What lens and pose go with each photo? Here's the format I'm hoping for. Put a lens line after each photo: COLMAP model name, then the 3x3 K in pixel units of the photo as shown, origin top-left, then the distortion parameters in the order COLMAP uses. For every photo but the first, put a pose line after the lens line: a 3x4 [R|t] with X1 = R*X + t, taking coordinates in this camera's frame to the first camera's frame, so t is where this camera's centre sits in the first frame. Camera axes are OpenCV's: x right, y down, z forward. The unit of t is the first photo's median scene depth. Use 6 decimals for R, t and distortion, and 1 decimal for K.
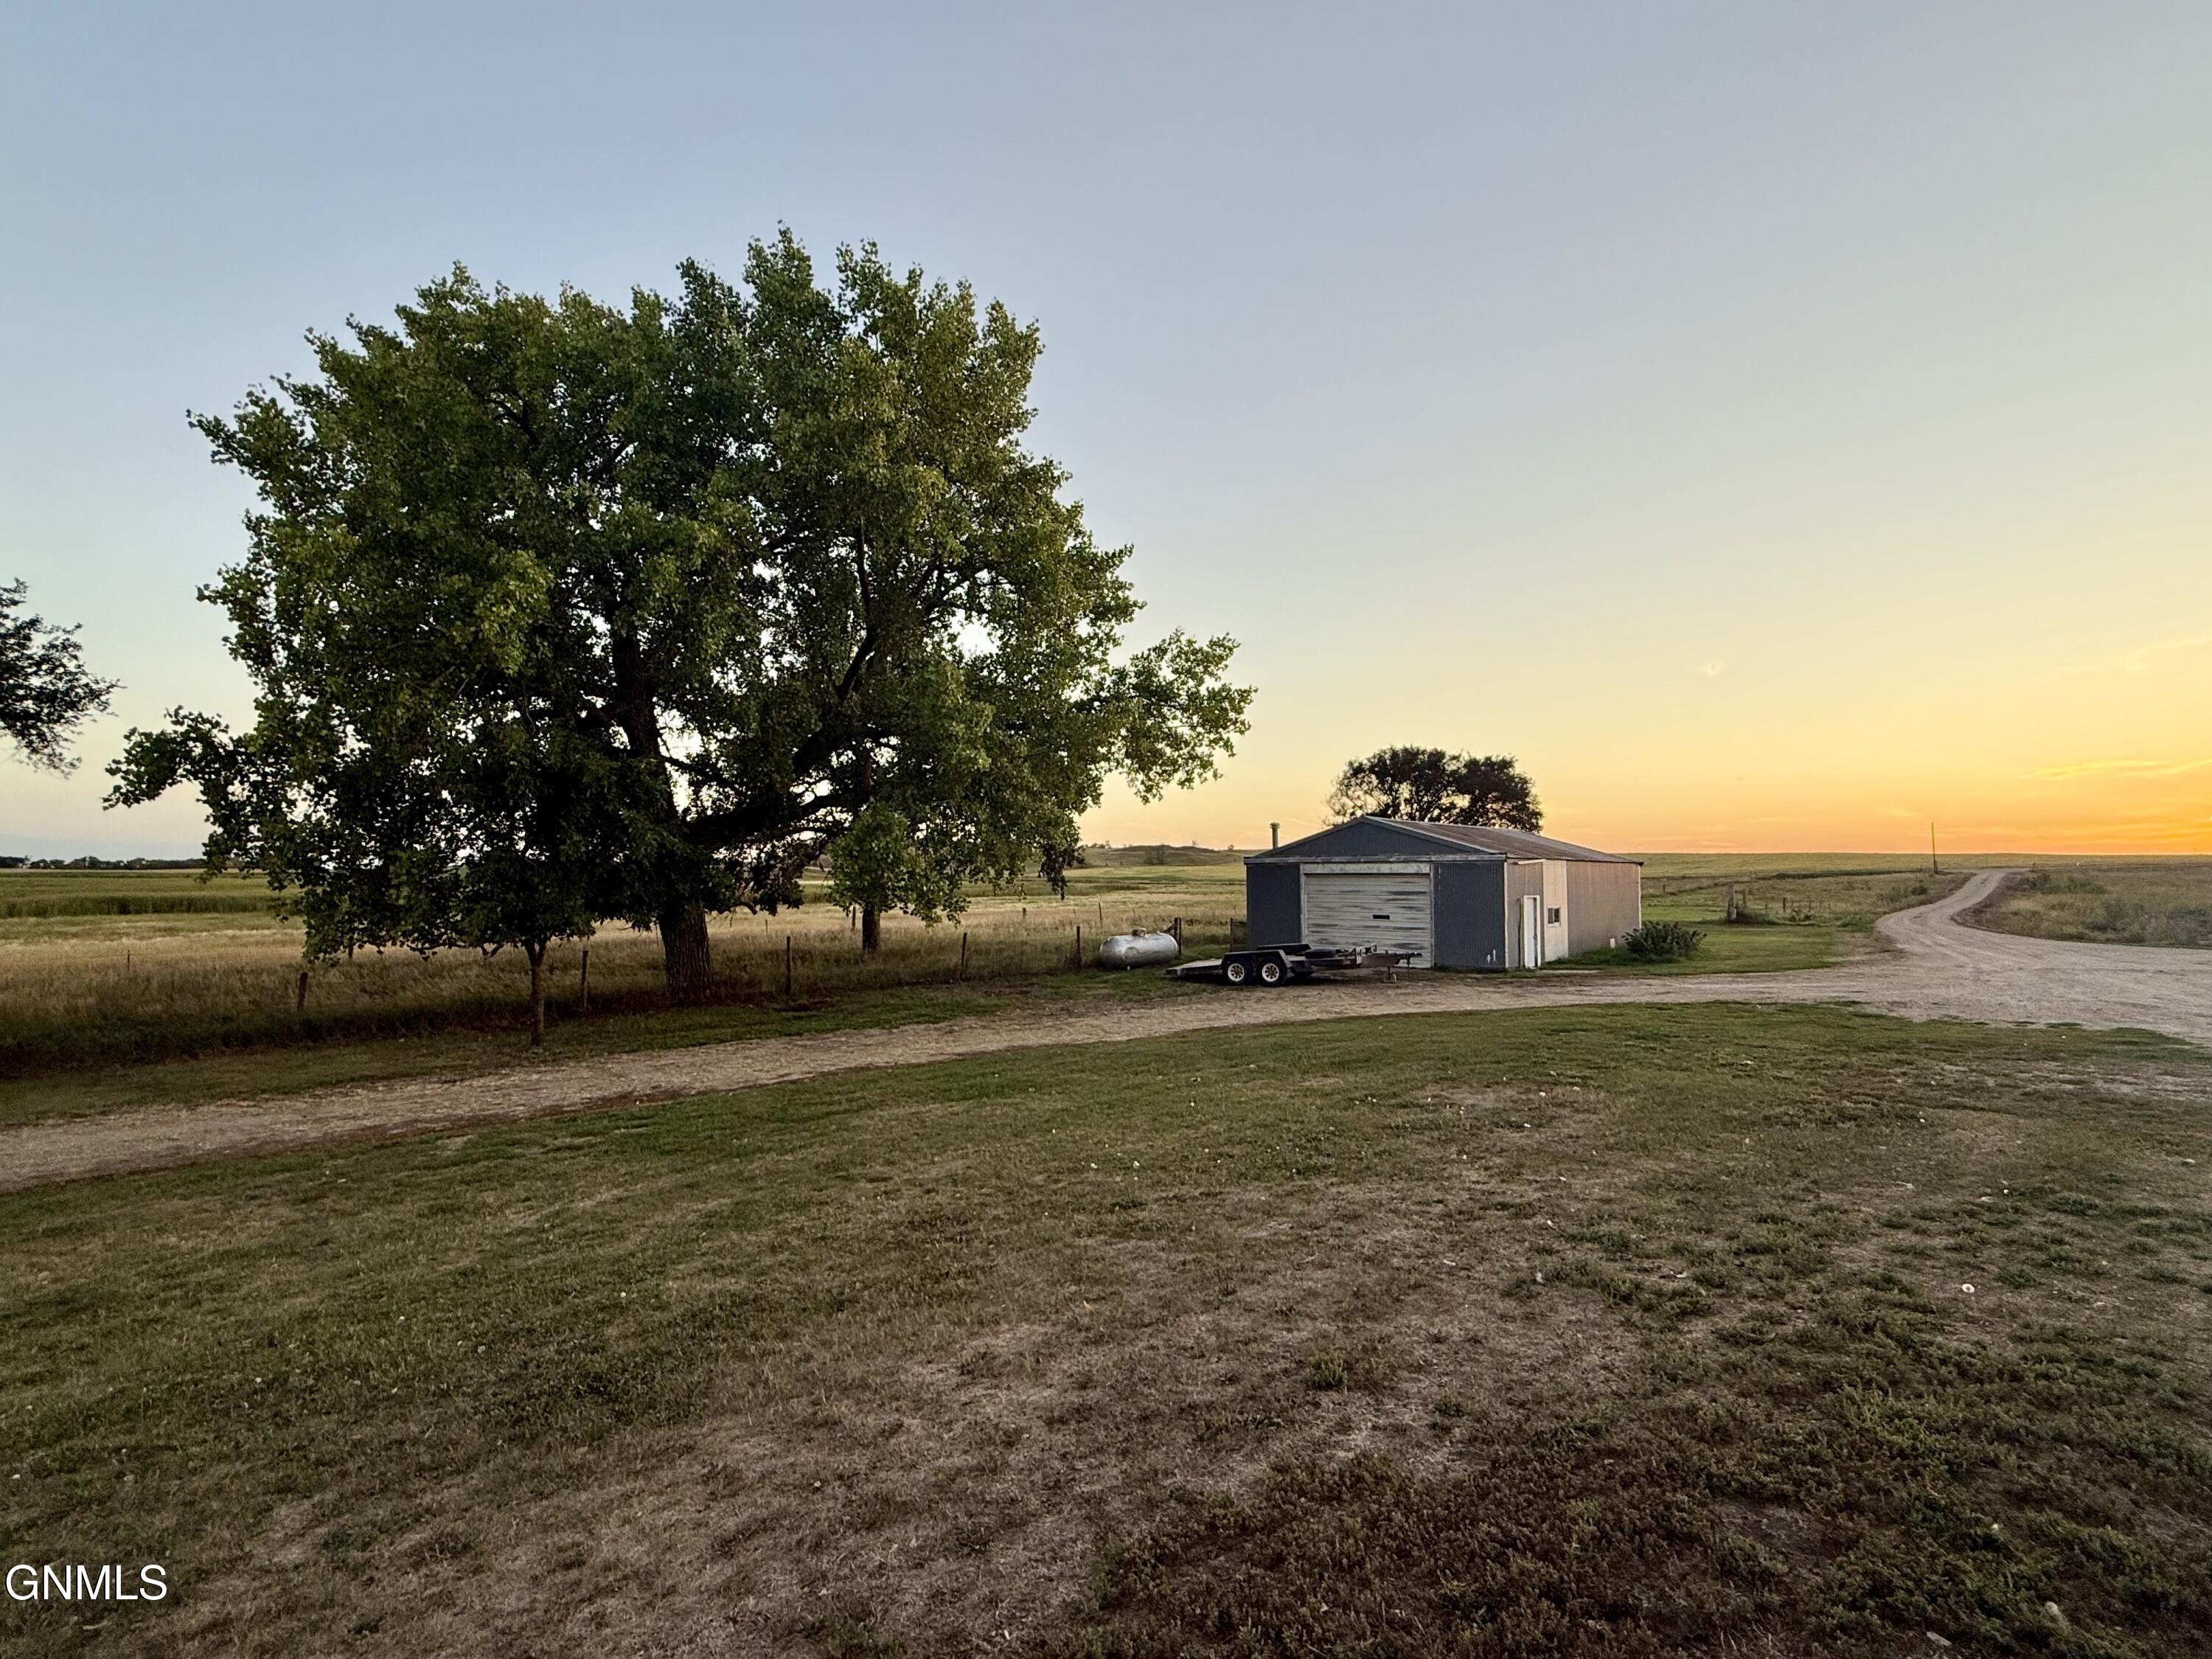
lens RADIAL K [[1019.4, 0, 1106.0], [0, 1019.4, 829.5], [0, 0, 1]] dist [0.000189, -0.000023]
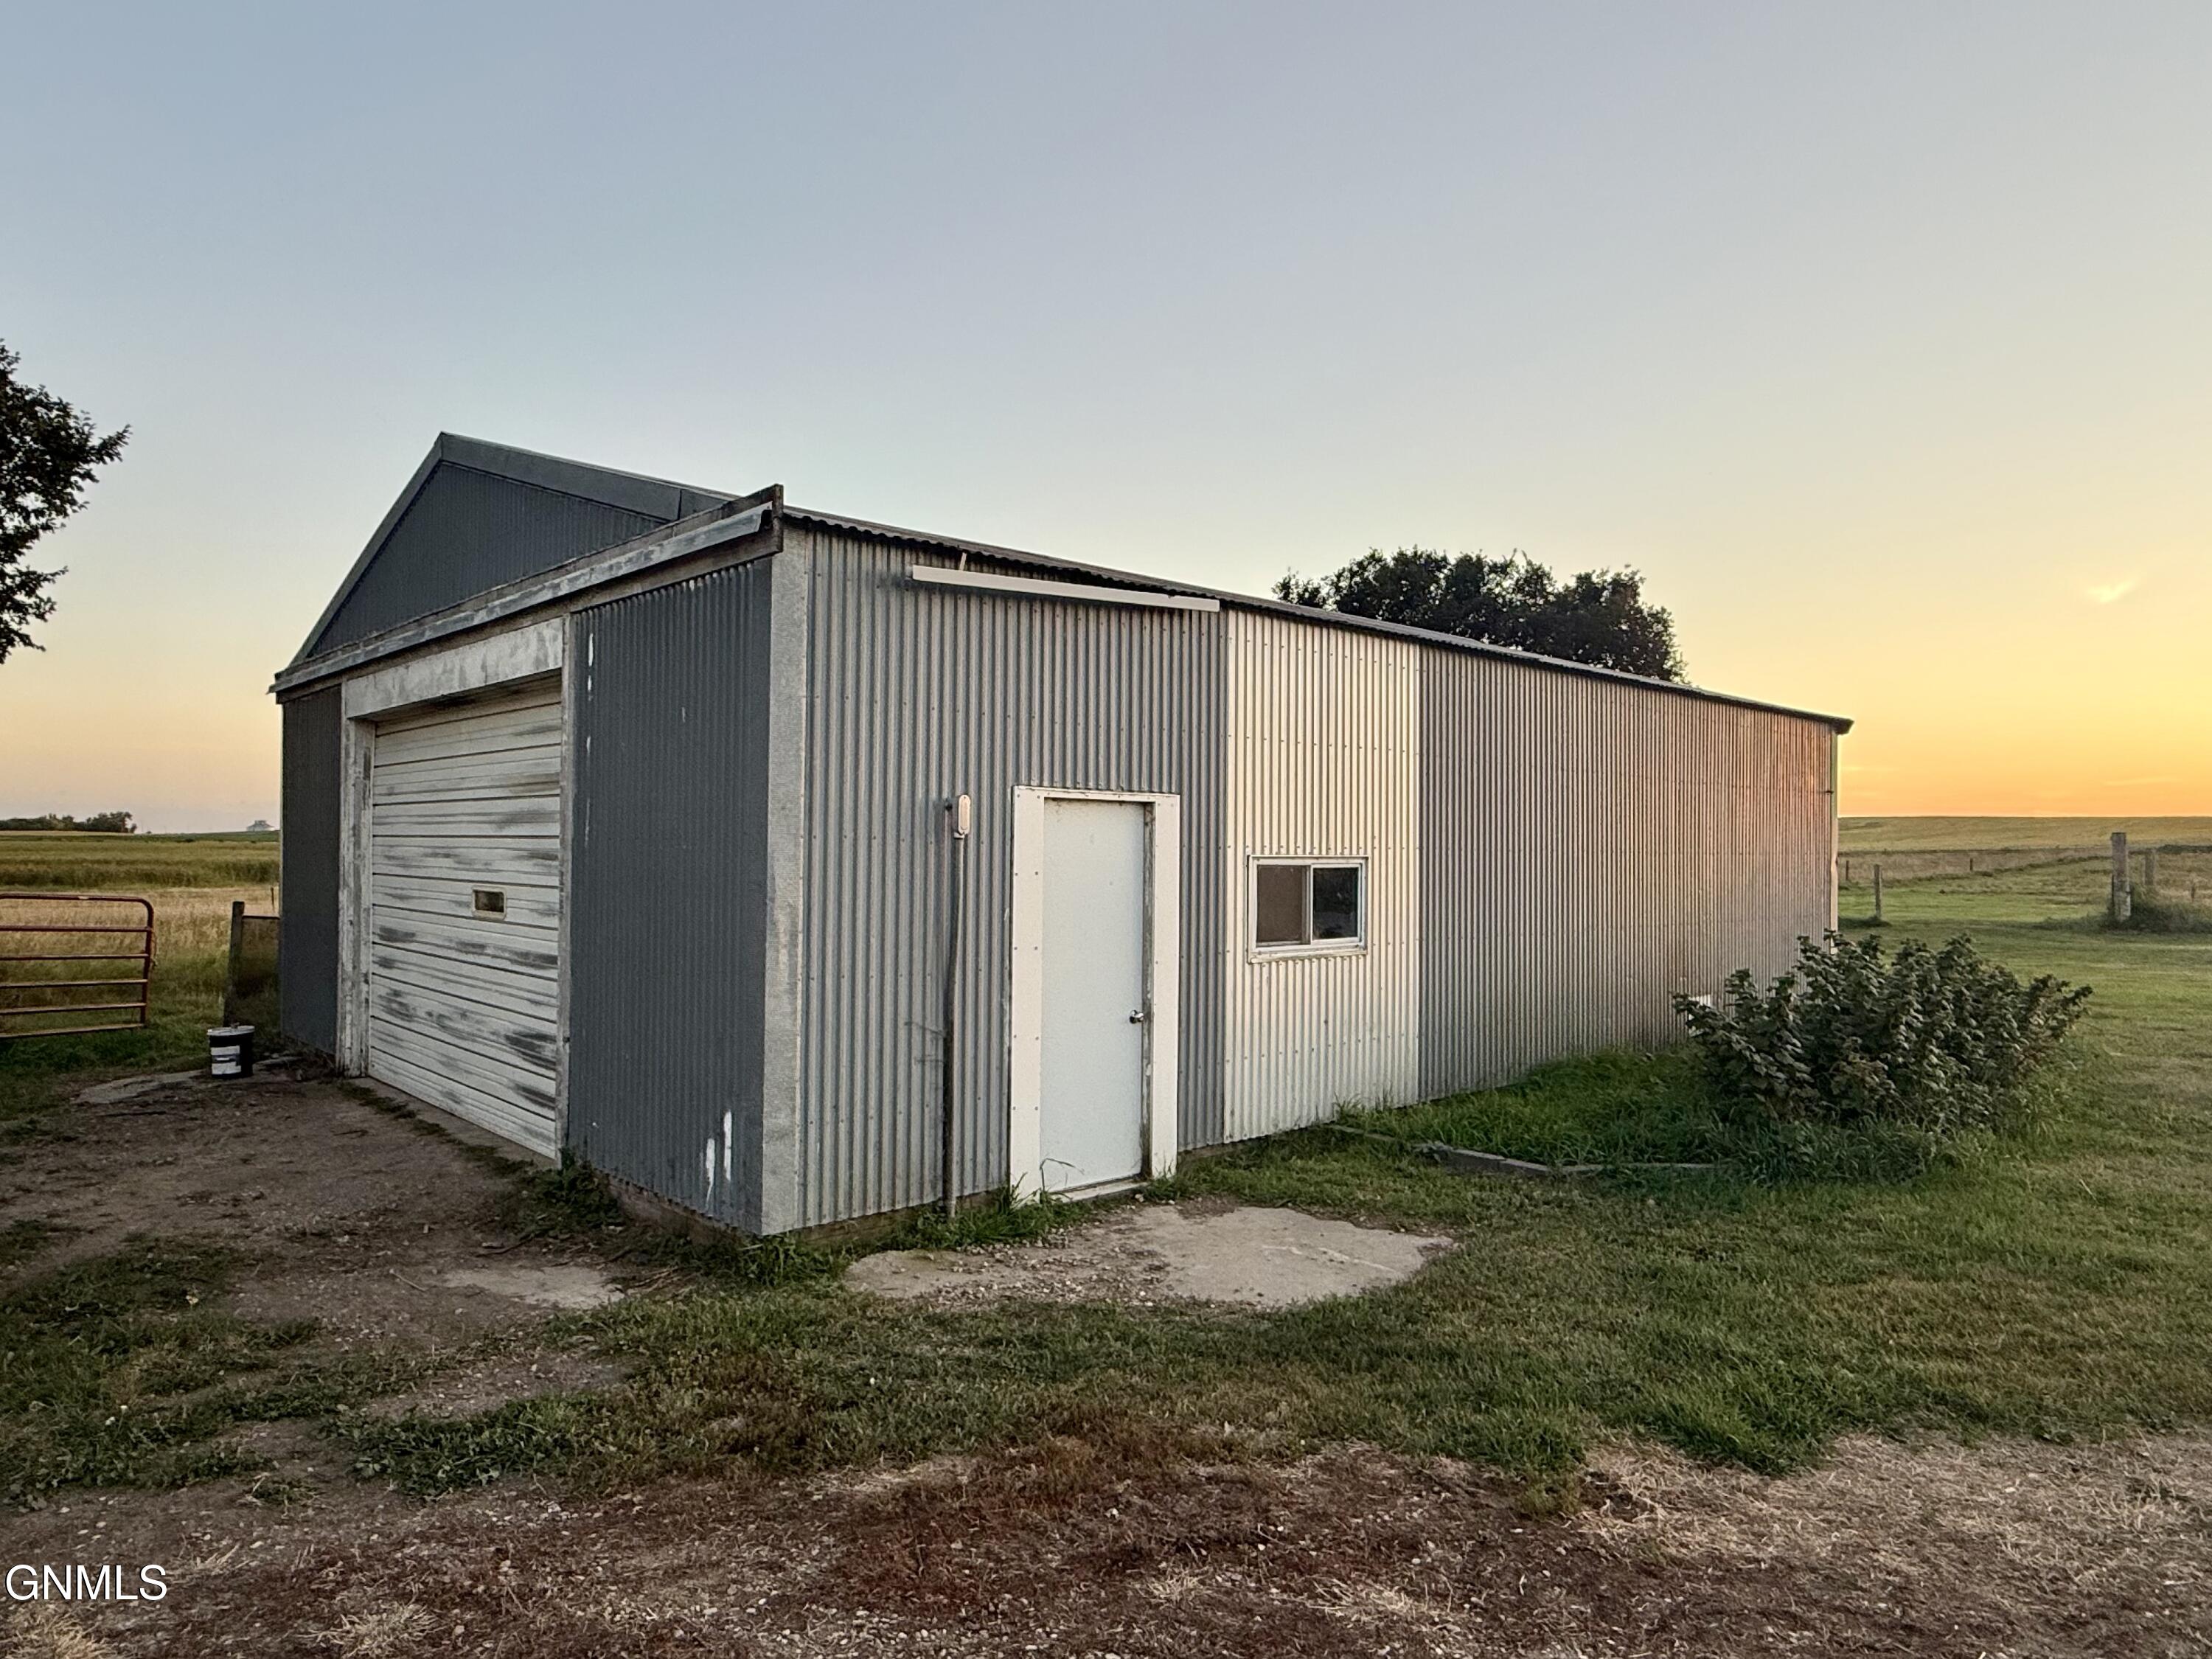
lens RADIAL K [[1372.1, 0, 1106.0], [0, 1372.1, 829.5], [0, 0, 1]] dist [0.000781, 0.001047]
pose [[0.997829, 0.006814, -0.065512, 0.198540], [-0.004767, 0.999497, 0.031355, 0.029532], [0.065693, -0.030974, 0.997359, 0.348336]]
